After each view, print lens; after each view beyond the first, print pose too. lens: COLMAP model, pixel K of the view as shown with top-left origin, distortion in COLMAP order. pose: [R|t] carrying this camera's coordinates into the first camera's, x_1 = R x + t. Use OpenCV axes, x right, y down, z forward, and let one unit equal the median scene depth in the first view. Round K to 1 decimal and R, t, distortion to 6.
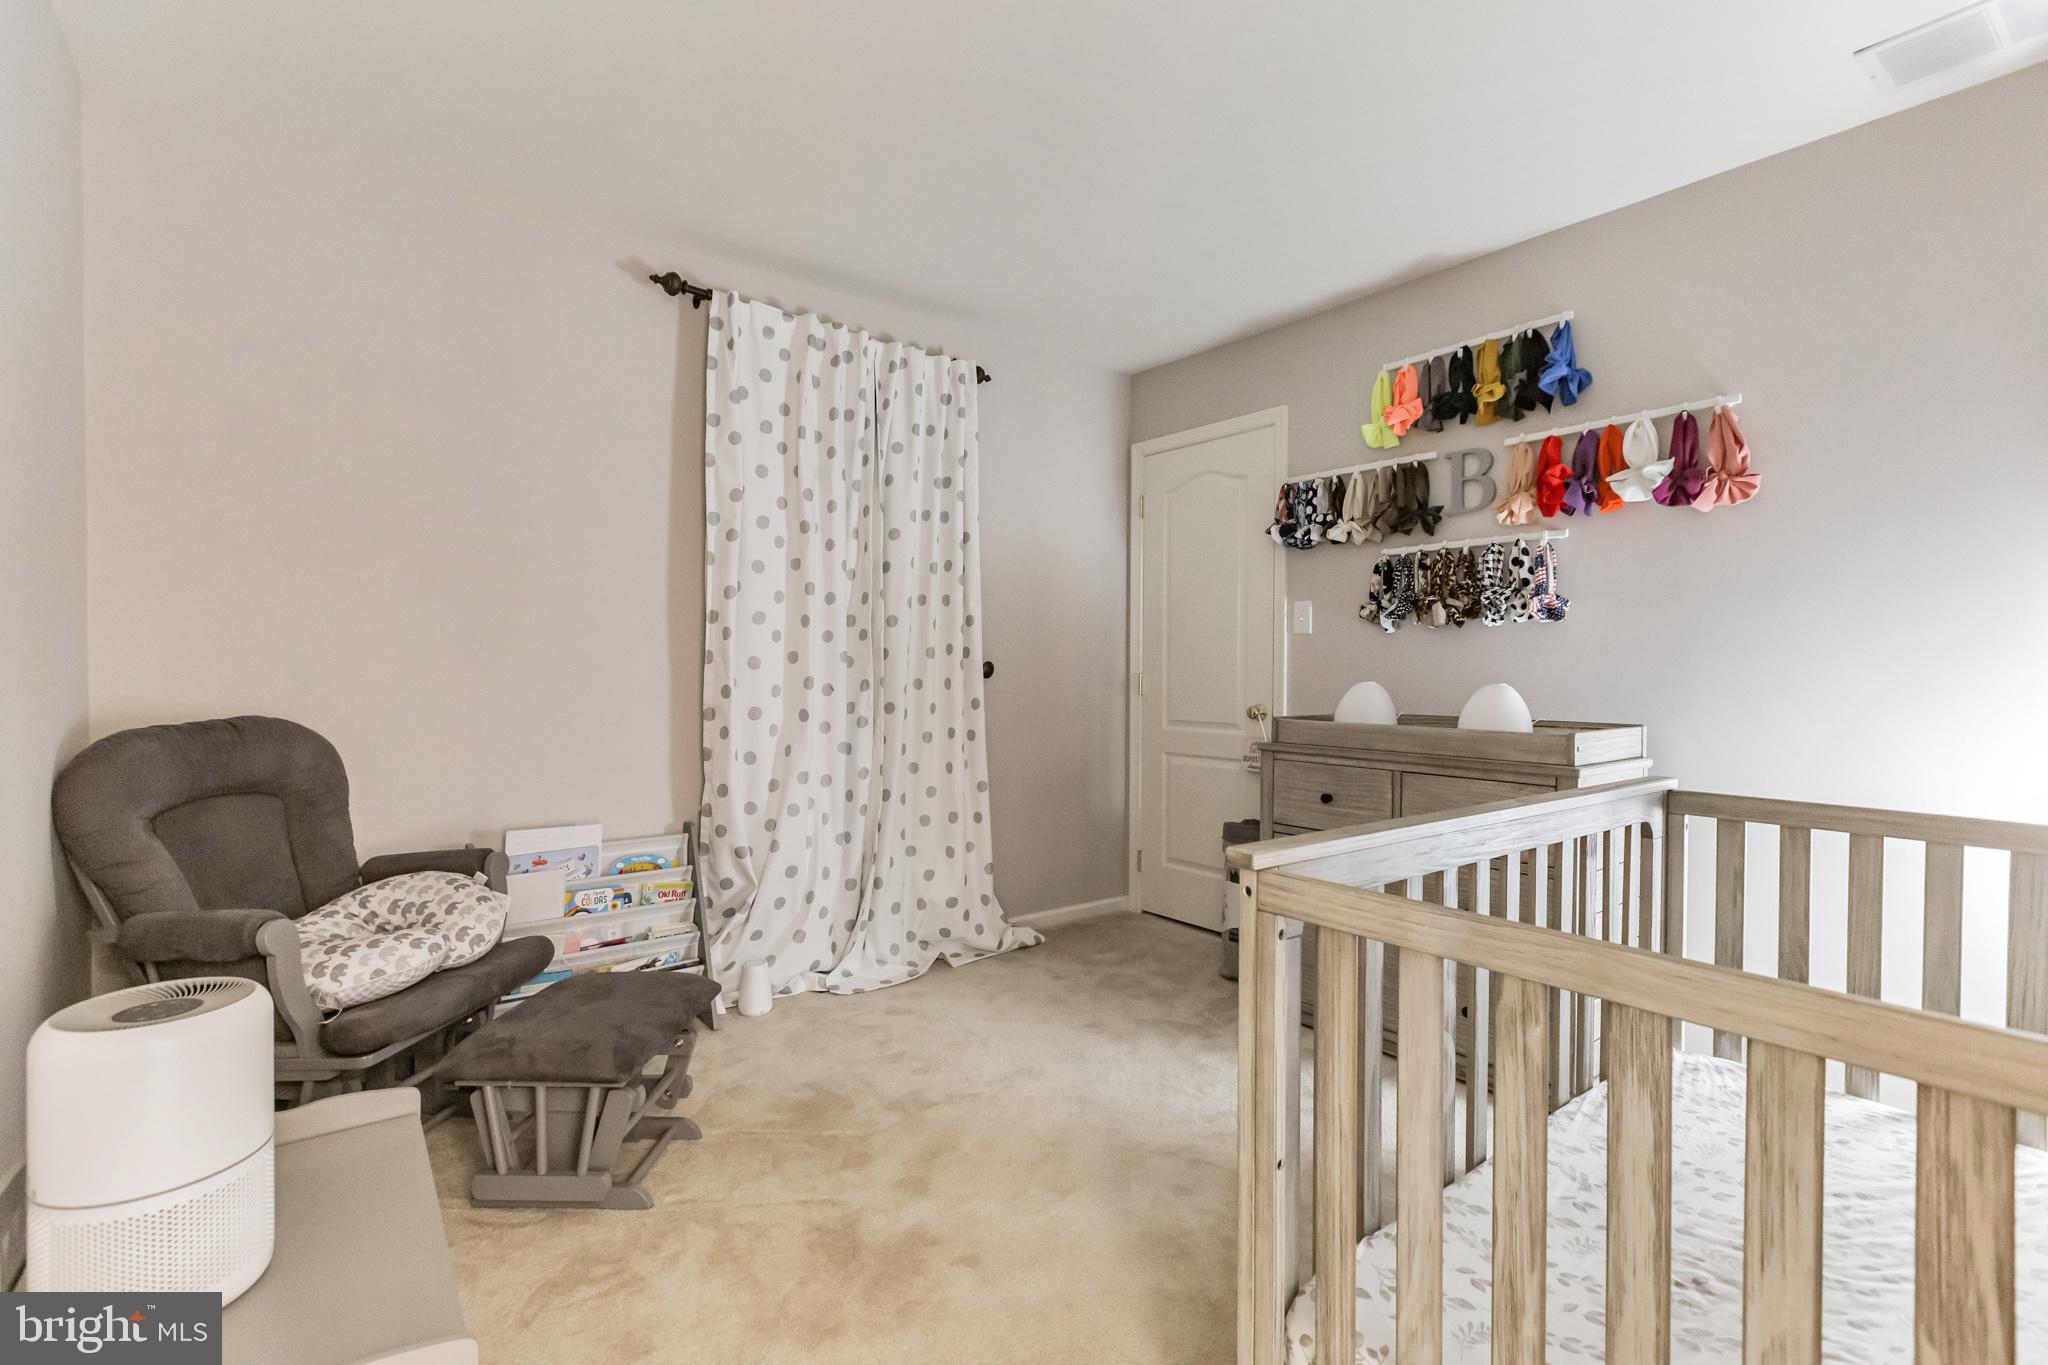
lens RADIAL K [[923.1, 0, 1016.8], [0, 923.1, 681.9], [0, 0, 1]] dist [0.002681, 0.000179]
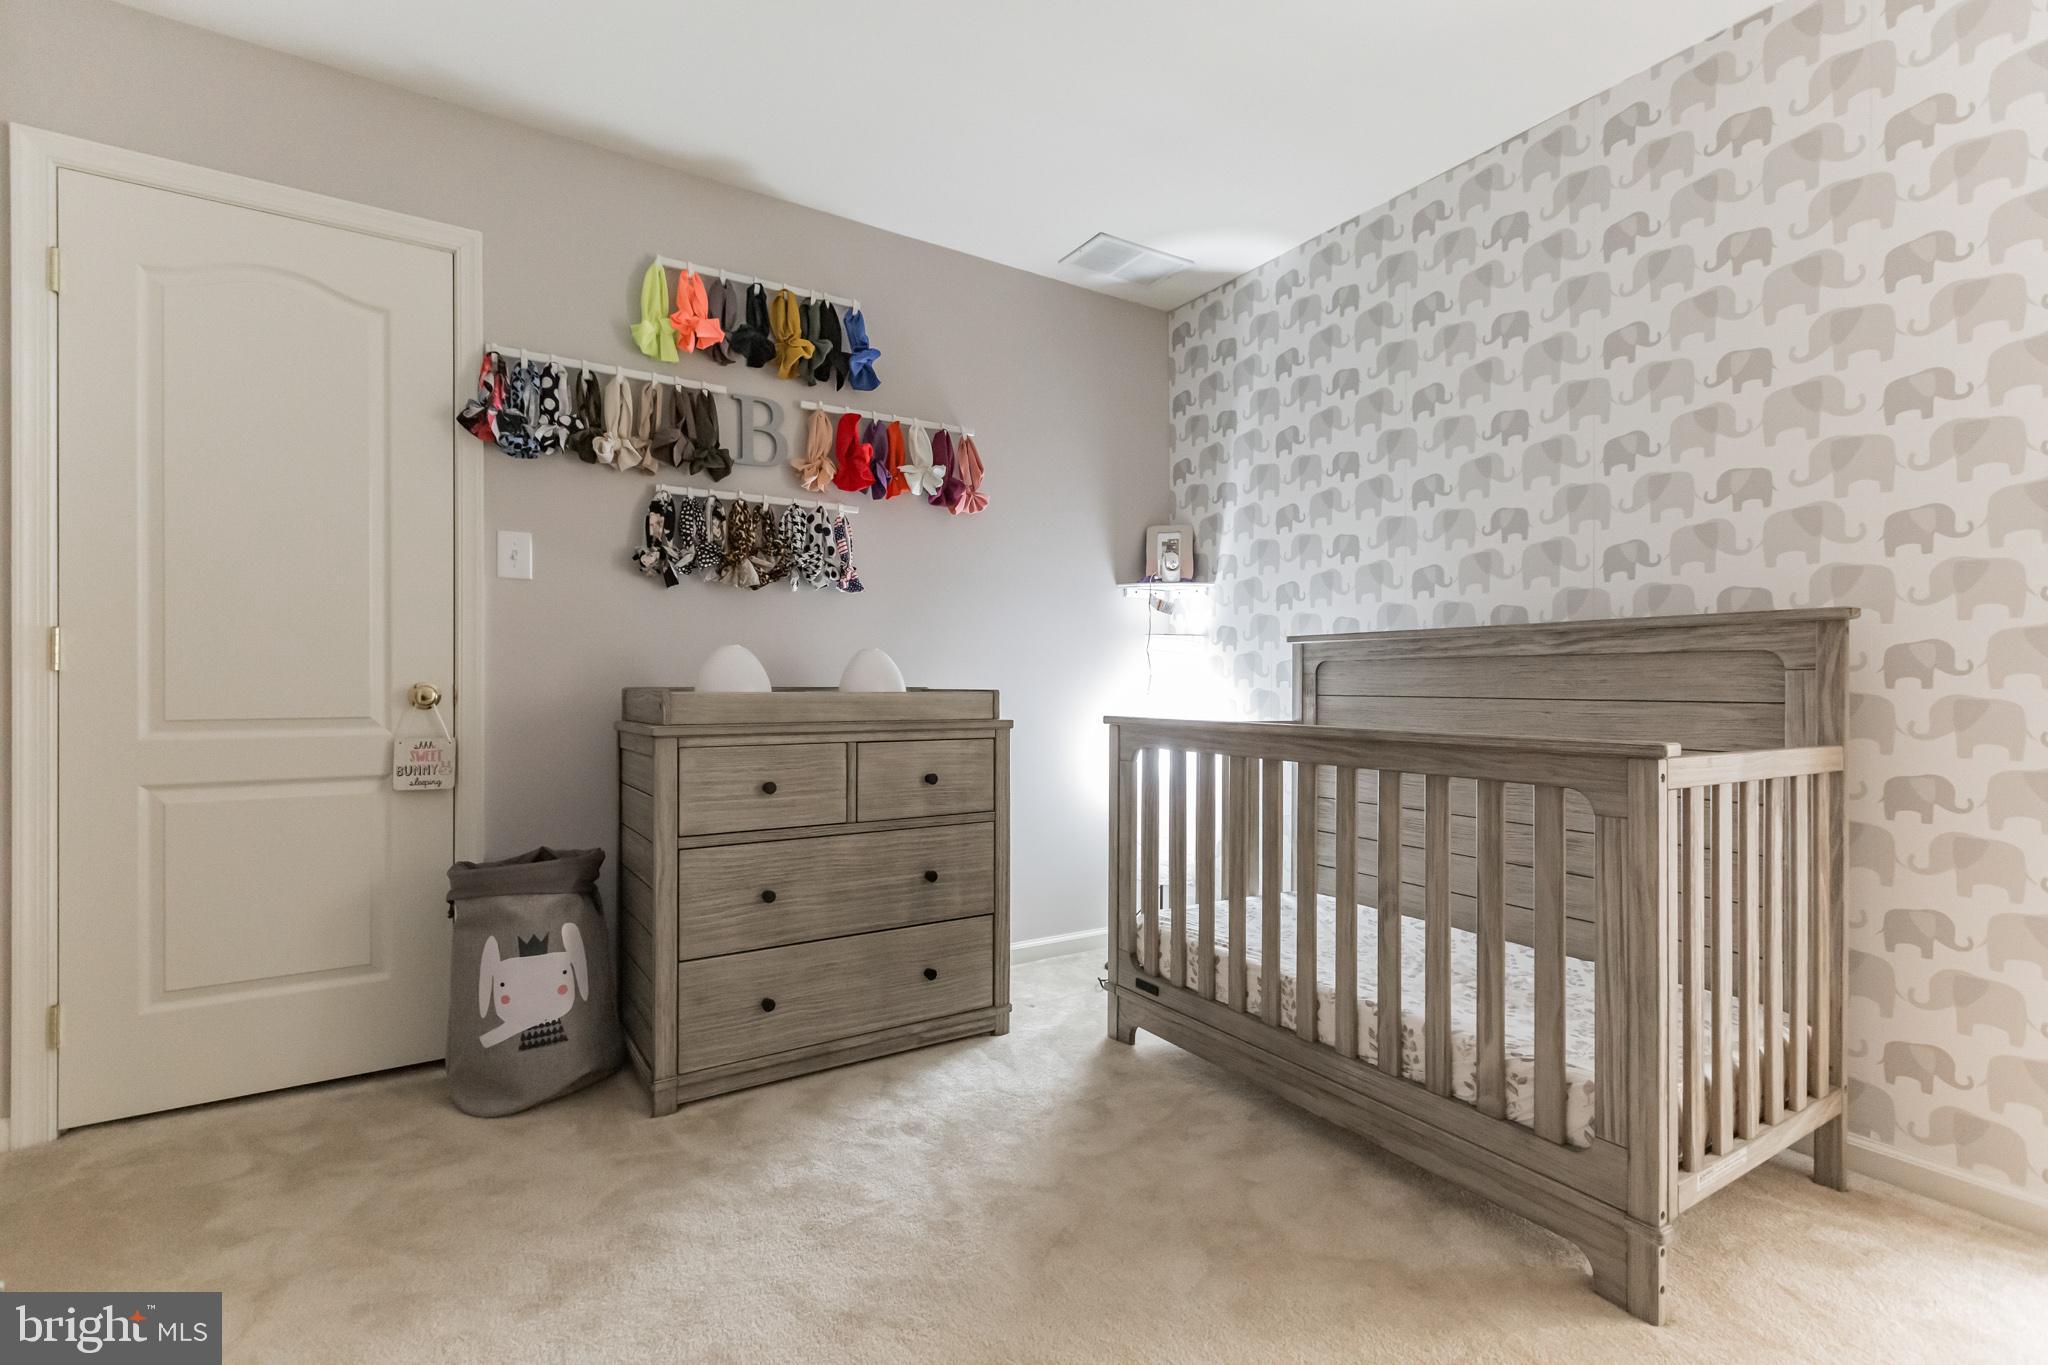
lens RADIAL K [[923.1, 0, 1016.0], [0, 923.1, 677.0], [0, 0, 1]] dist [0.002681, 0.000179]
pose [[0.092727, 0.001970, 0.995690, -0.399770], [0.009997, 0.999946, -0.002910, 0.032160], [-0.995641, 0.010224, 0.092702, 0.654313]]
